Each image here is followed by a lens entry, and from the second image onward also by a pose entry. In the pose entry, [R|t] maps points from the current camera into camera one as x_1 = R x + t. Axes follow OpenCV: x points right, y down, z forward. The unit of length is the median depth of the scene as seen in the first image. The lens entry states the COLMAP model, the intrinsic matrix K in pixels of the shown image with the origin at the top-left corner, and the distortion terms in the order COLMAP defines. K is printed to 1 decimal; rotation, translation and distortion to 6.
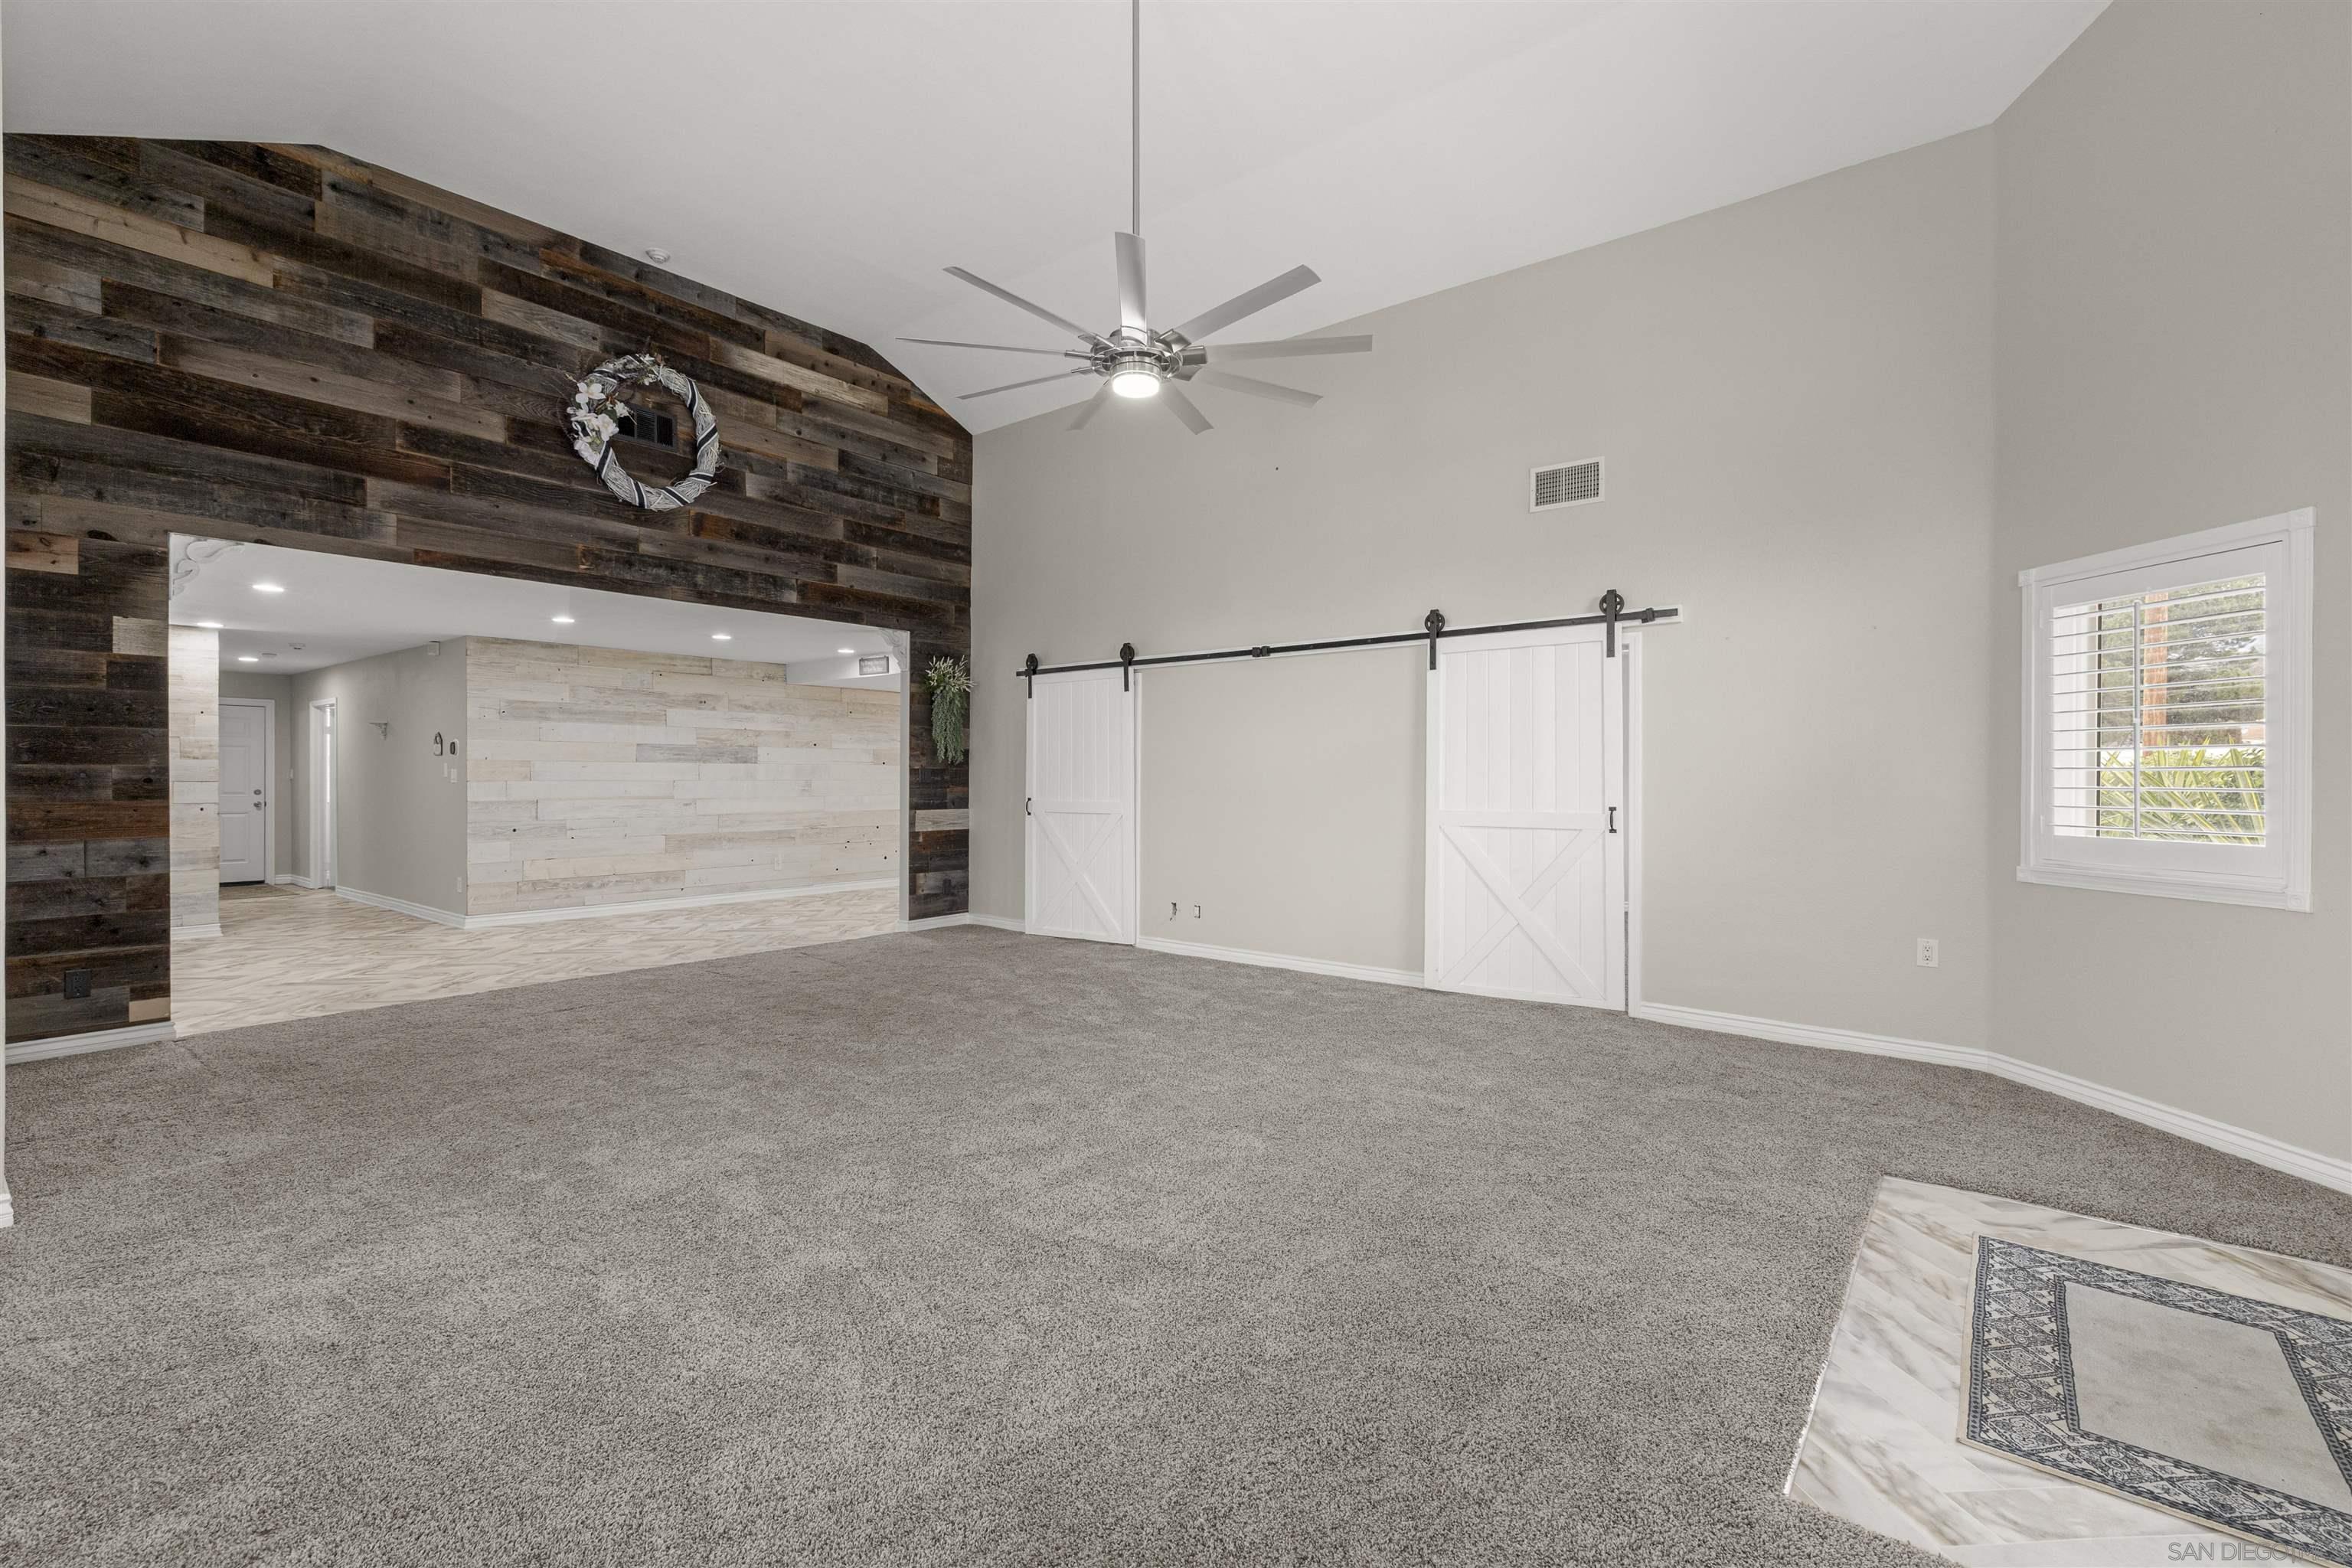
lens RADIAL K [[1045.6, 0, 1176.0], [0, 1045.6, 784.0], [0, 0, 1]] dist [-0.000030, -0.000176]
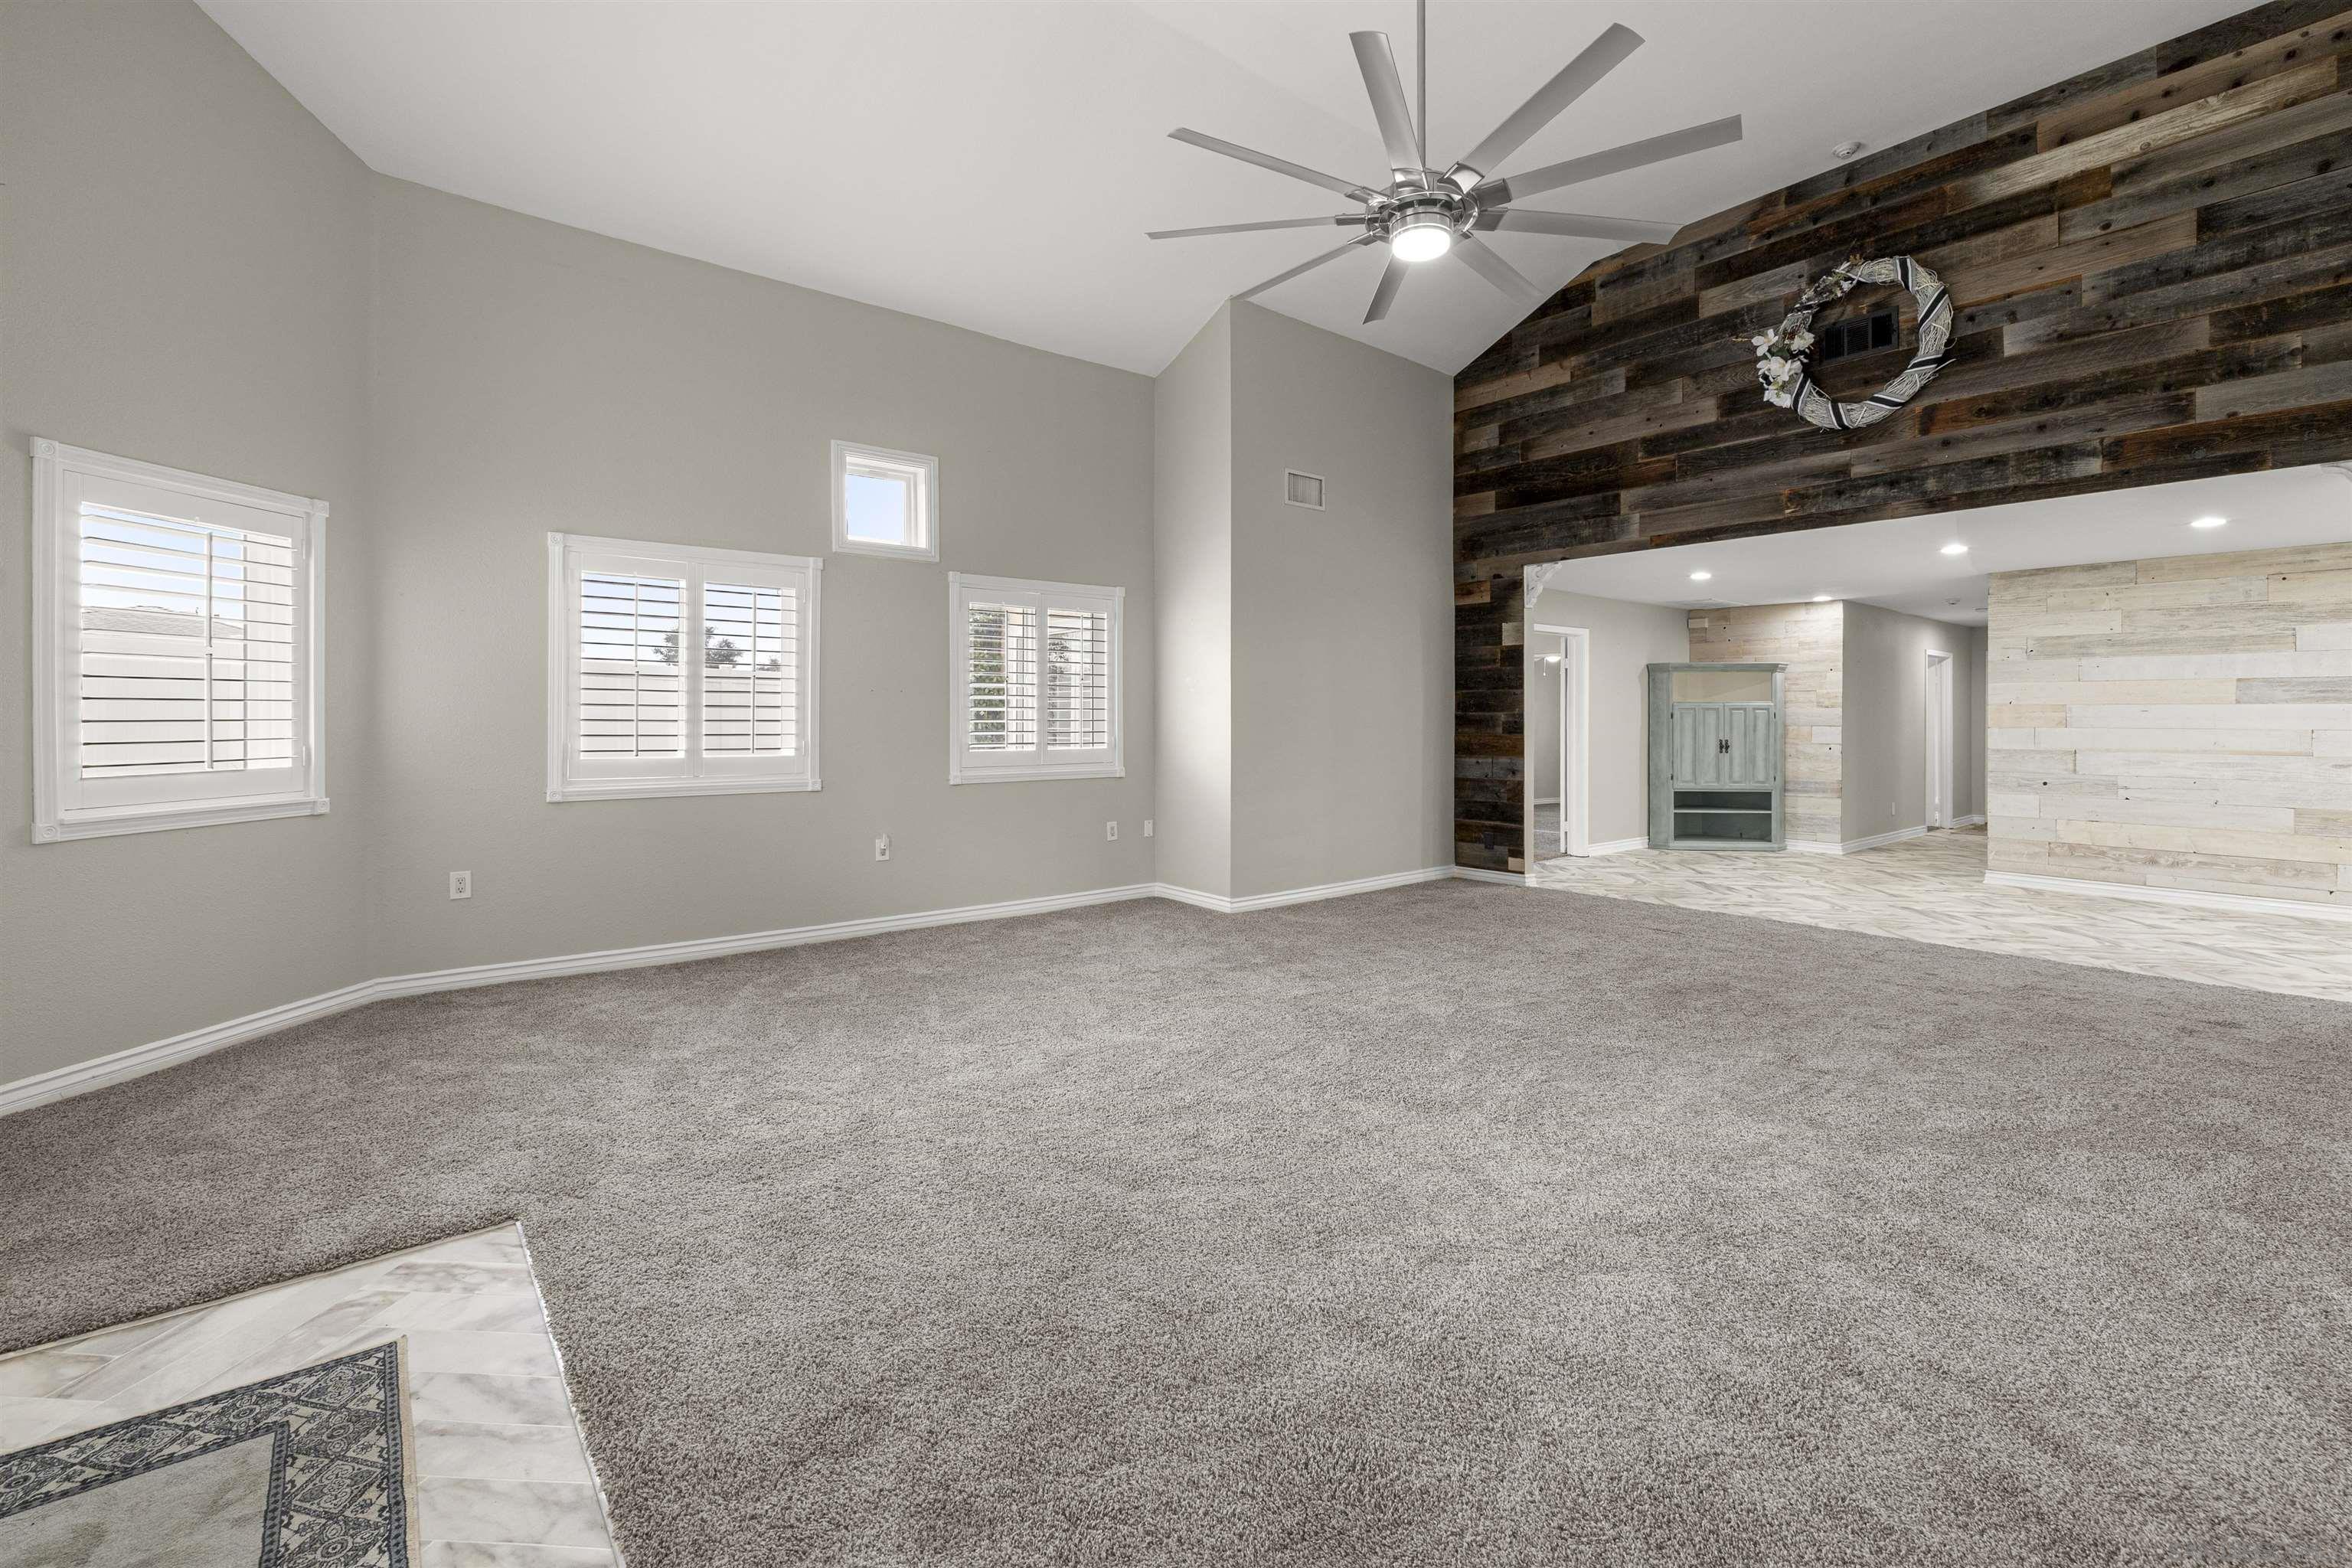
lens RADIAL K [[1033.9, 0, 1178.5], [0, 1033.9, 713.0], [0, 0, 1]] dist [0.001668, 0.000176]
pose [[-0.233513, -0.008013, -0.972321, 0.529055], [-0.012901, 0.999904, -0.005143, -0.001953], [0.972268, 0.011343, -0.233593, 0.665622]]
